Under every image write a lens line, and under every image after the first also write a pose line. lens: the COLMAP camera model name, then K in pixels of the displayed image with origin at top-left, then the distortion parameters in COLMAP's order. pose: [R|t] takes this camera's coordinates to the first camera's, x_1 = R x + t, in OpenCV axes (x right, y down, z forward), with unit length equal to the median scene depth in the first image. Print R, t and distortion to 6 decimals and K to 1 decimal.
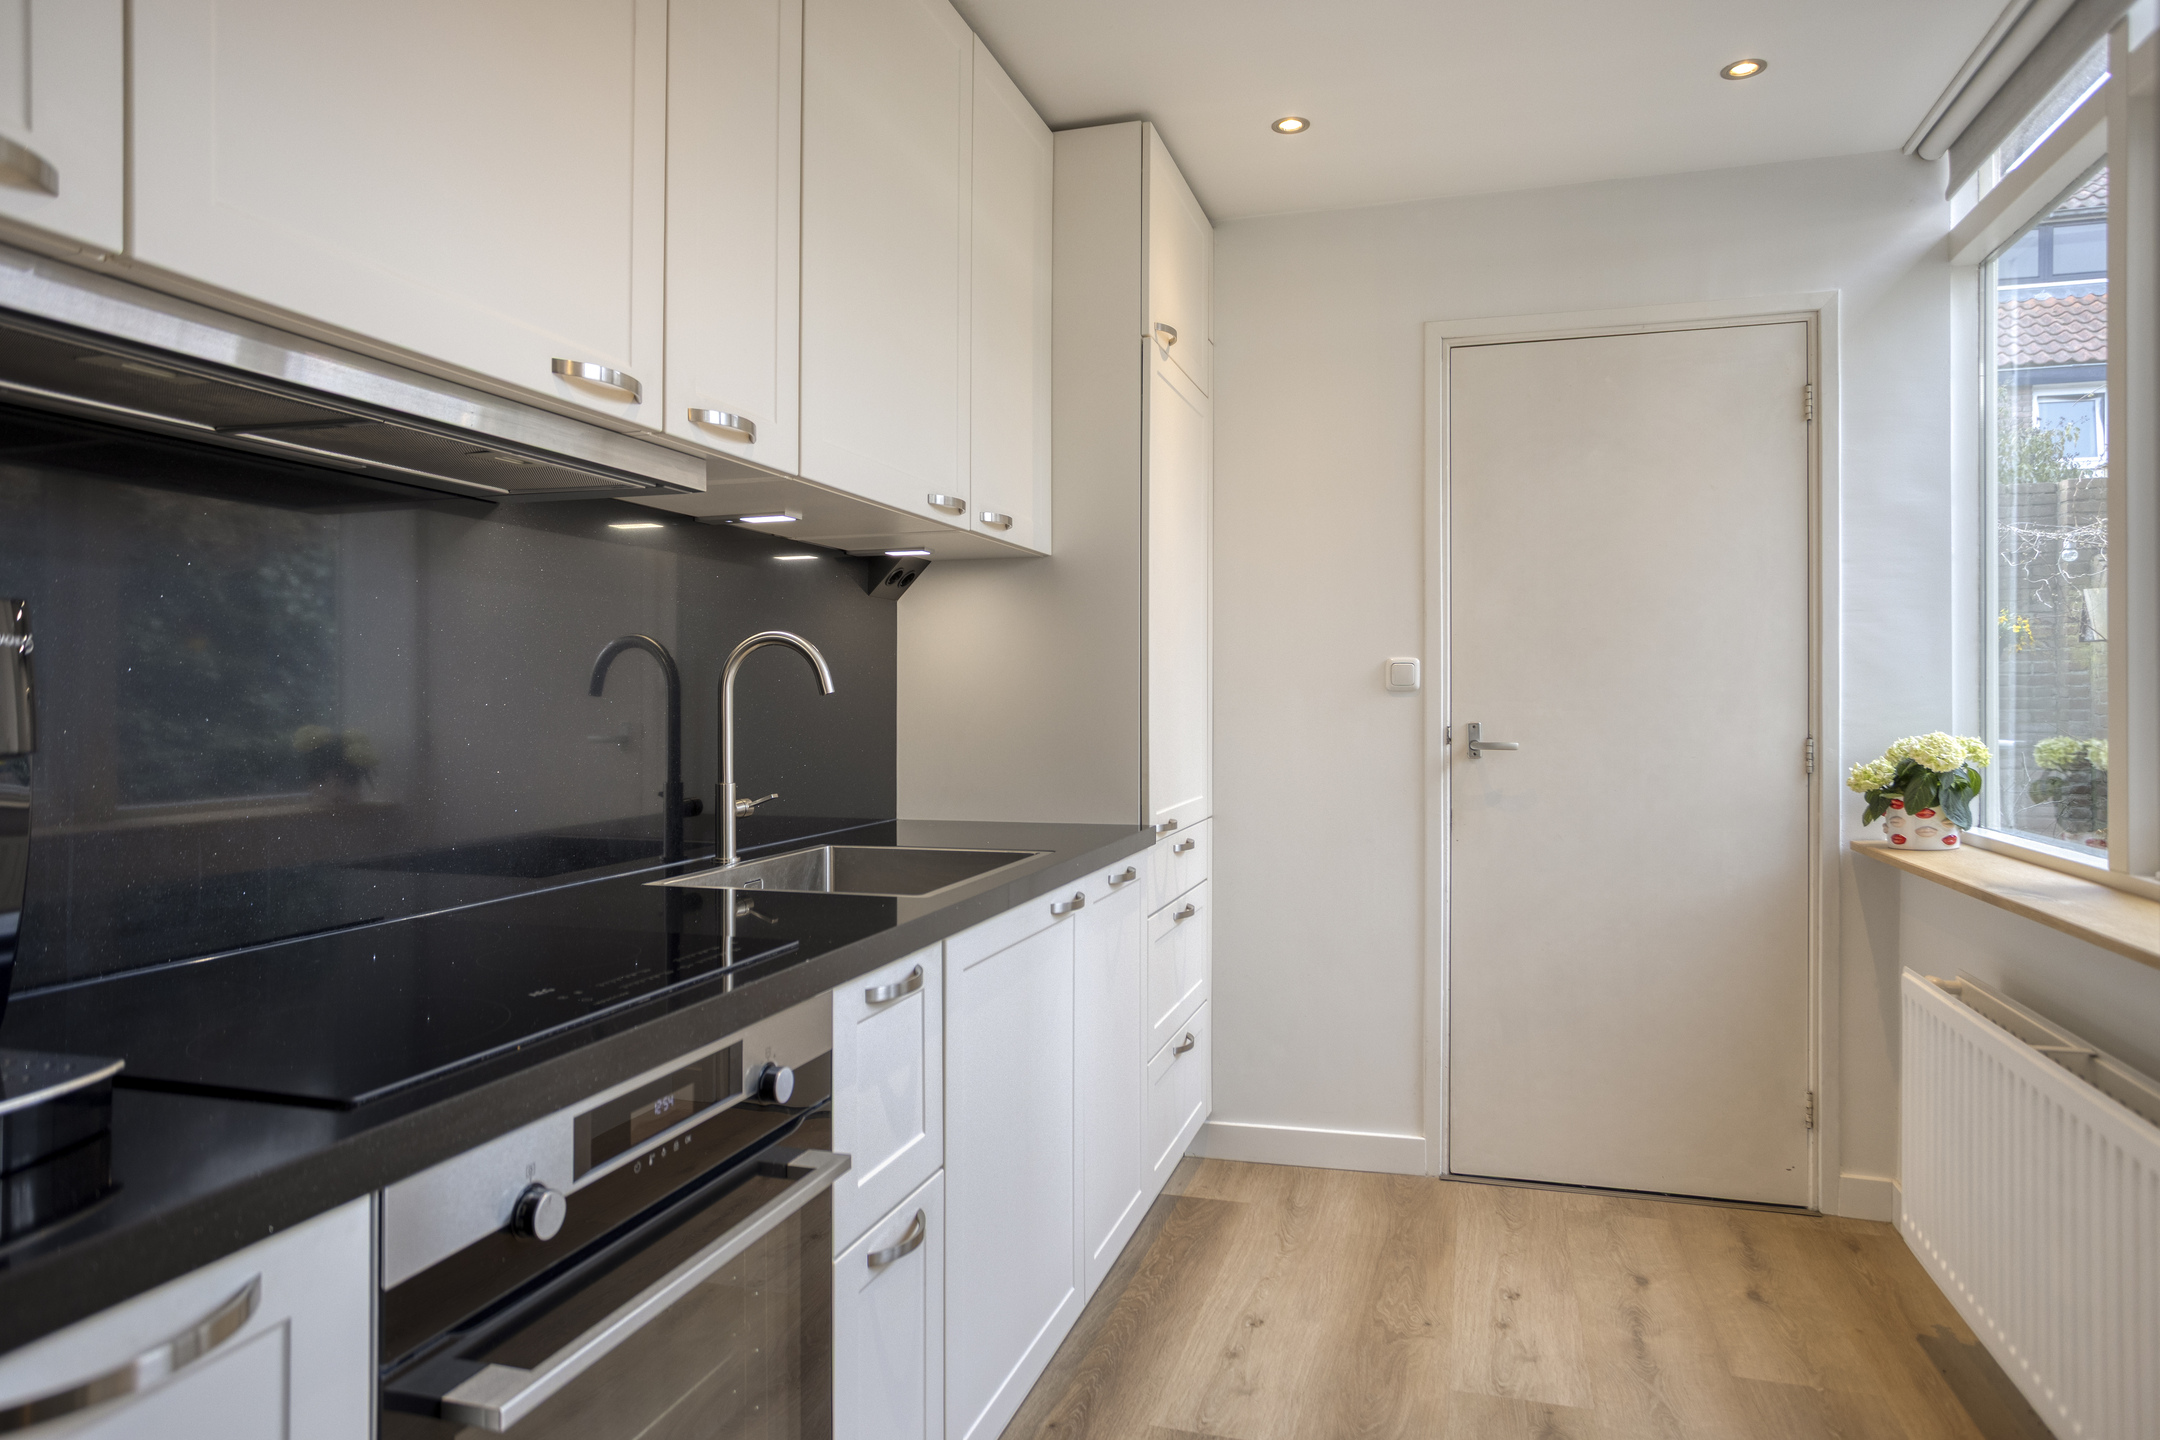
lens RADIAL K [[1297.3, 0, 1080.0], [0, 1297.3, 720.0], [0, 0, 1]] dist [-0.055263, 0.043857]
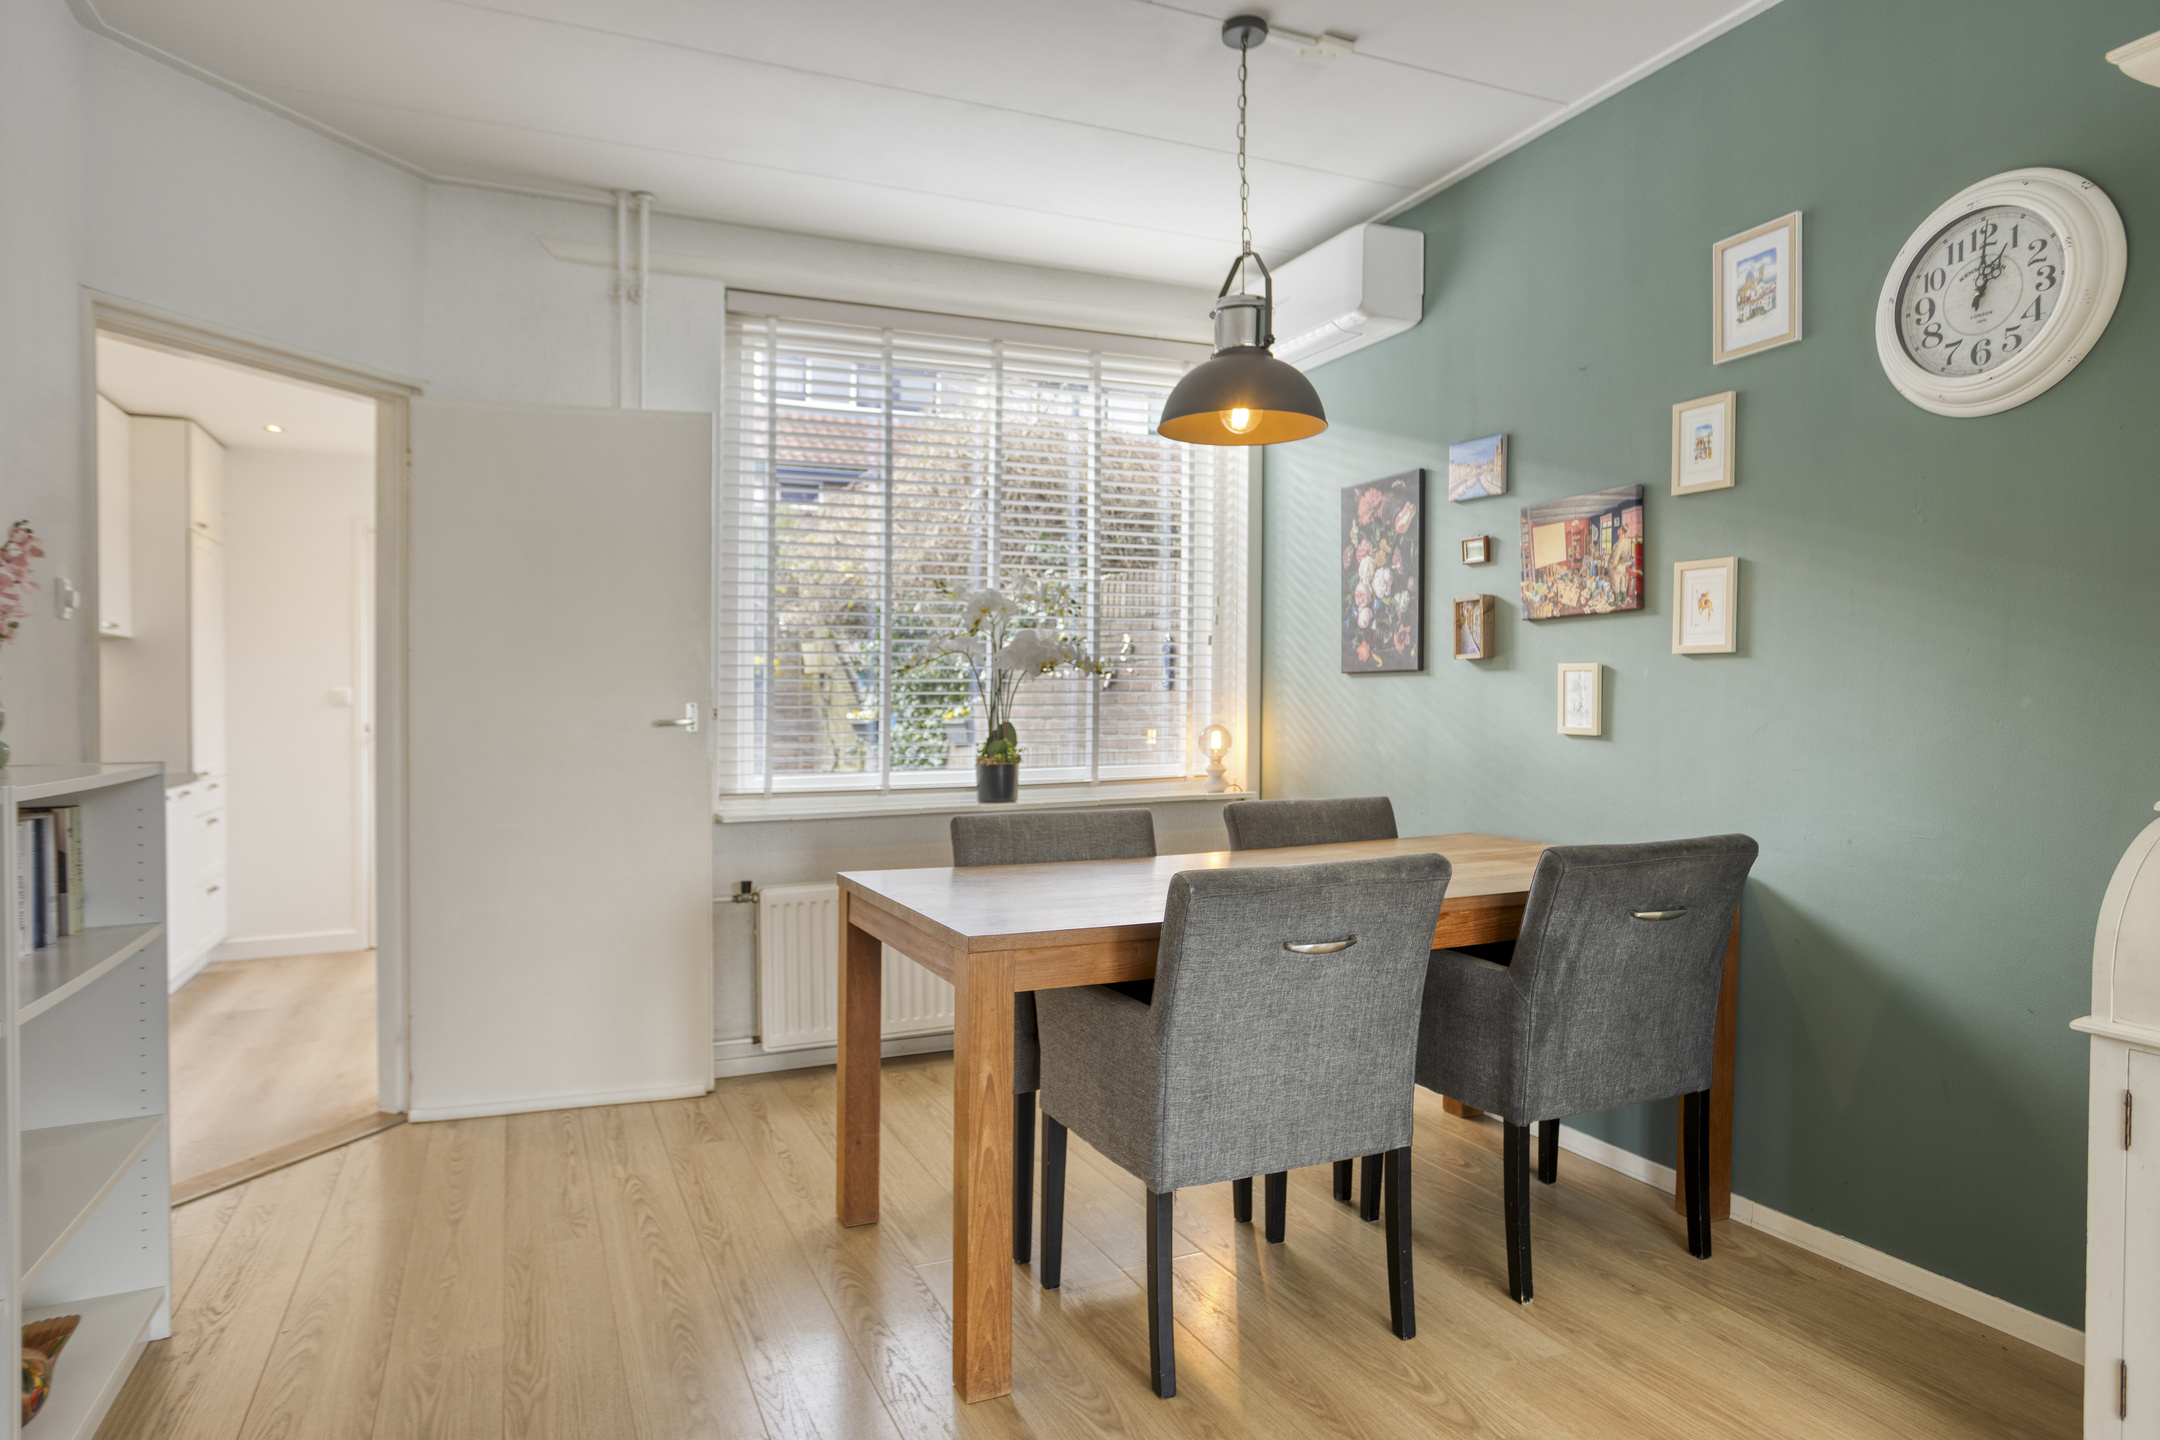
lens RADIAL K [[1297.3, 0, 1080.0], [0, 1297.3, 720.0], [0, 0, 1]] dist [-0.055263, 0.043857]
pose [[0.755479, -0.005354, 0.655151, -0.197993], [0.008253, 0.999965, -0.001344, 0.012222], [-0.655121, 0.006423, 0.755497, -1.358004]]
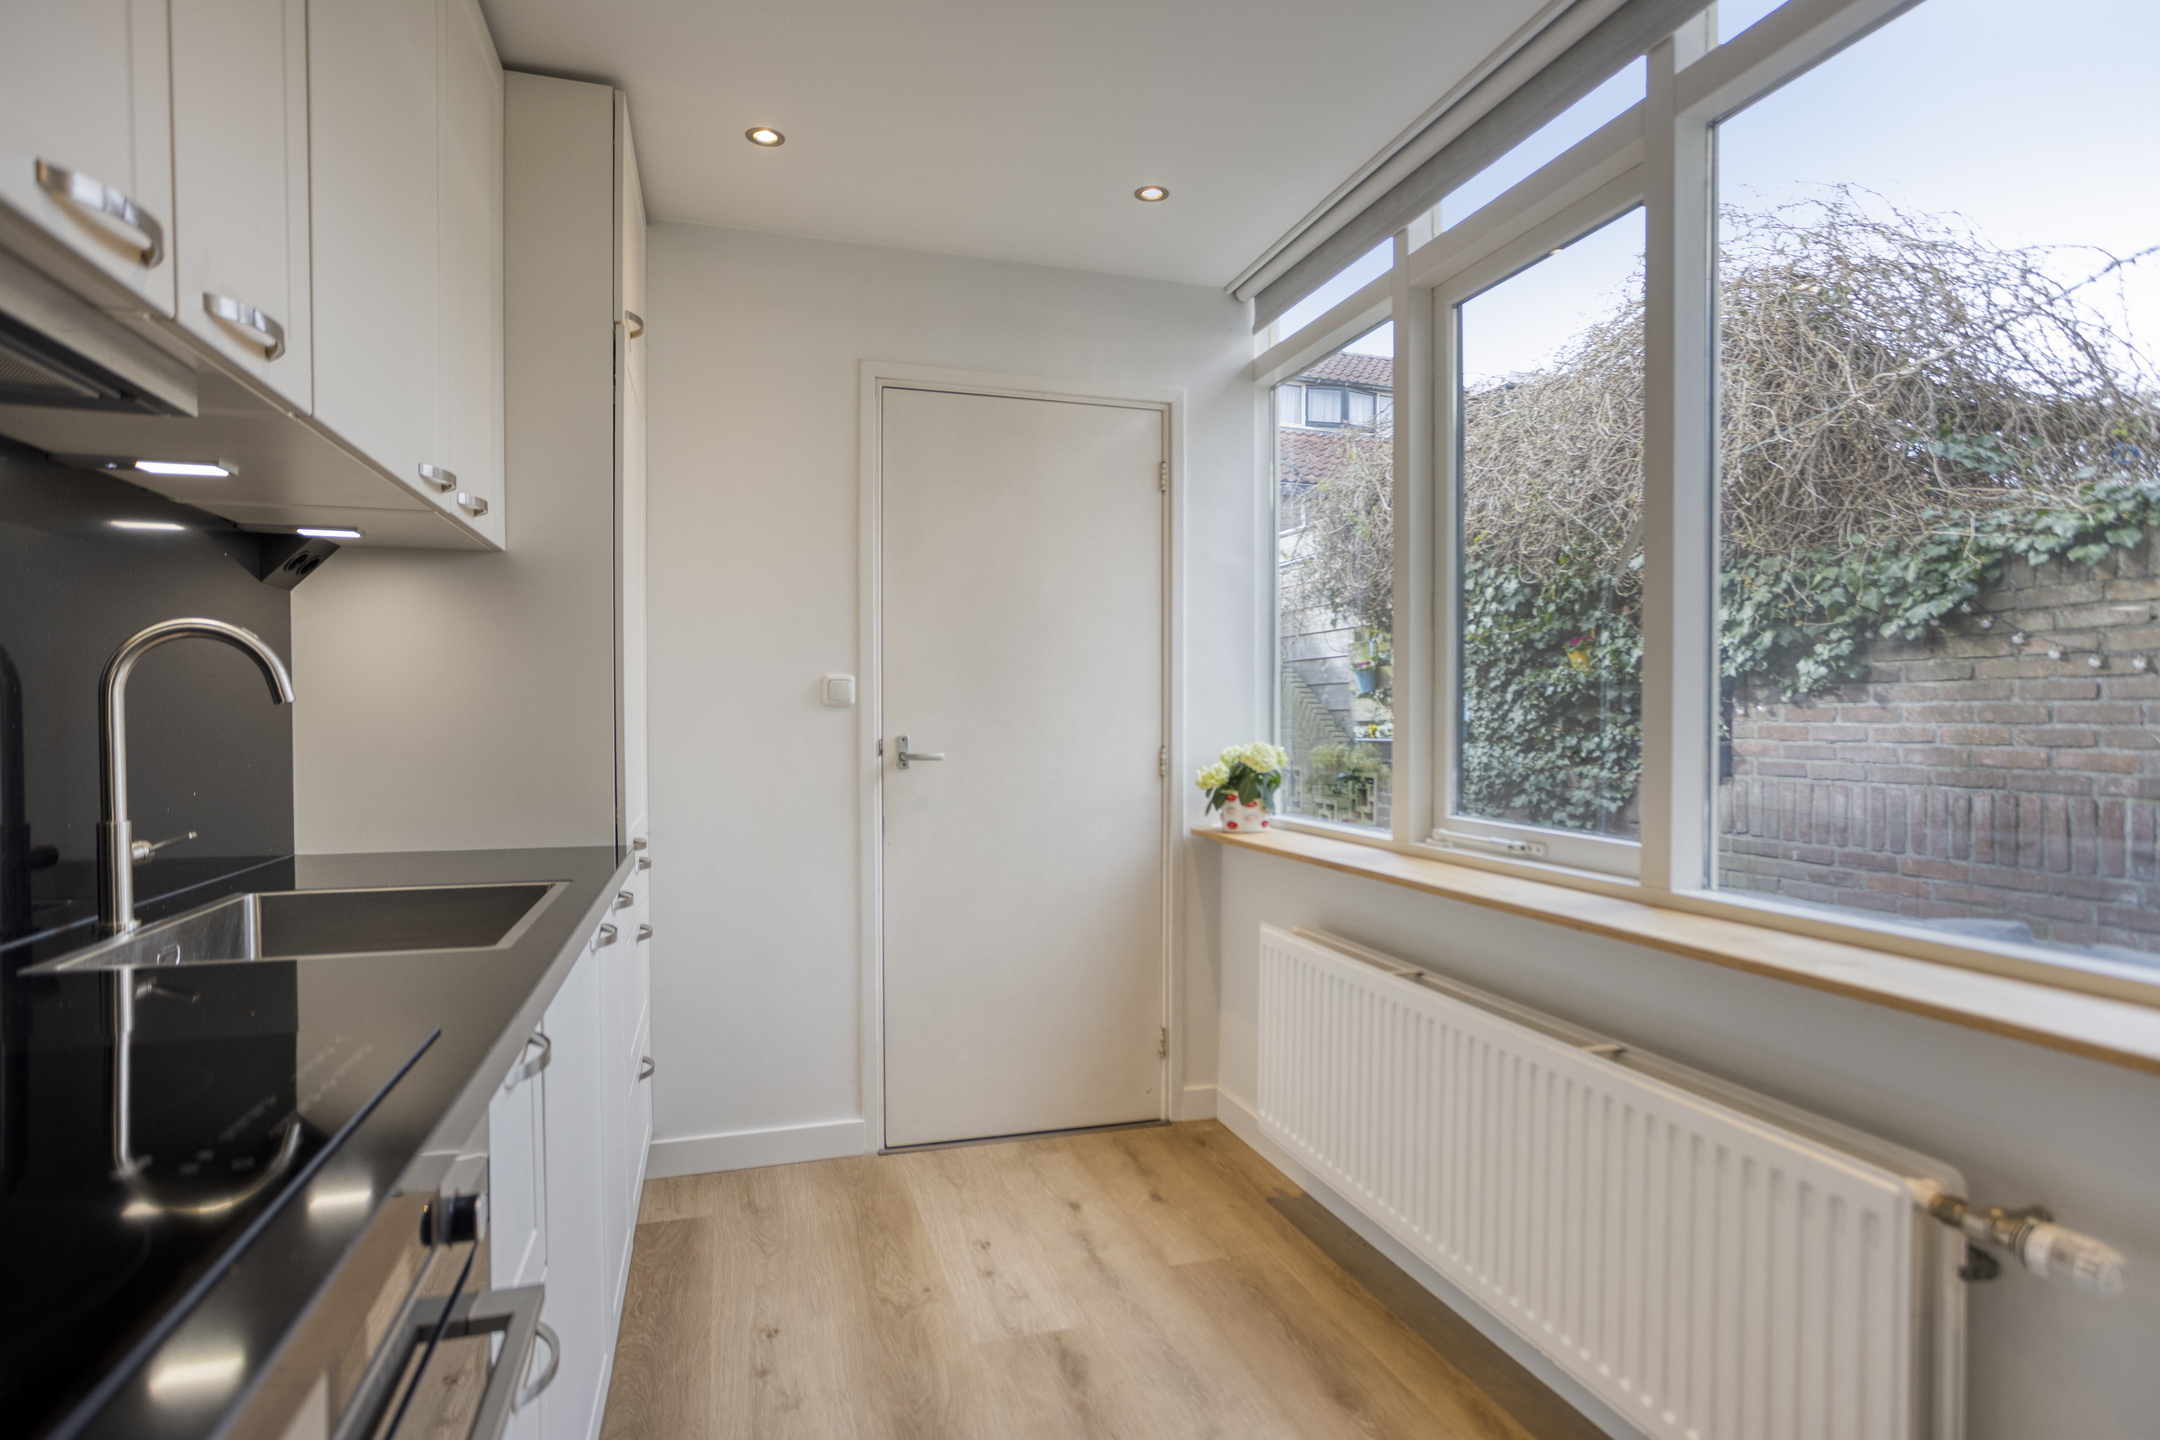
lens RADIAL K [[1159.9, 0, 1081.2], [0, 1159.9, 769.3], [0, 0, 1]] dist [-0.057100, 0.029229]
pose [[0.821555, -0.019679, 0.569790, -0.148187], [0.002388, 0.999514, 0.031078, 0.000295], [-0.570125, -0.024172, 0.821203, 0.122790]]
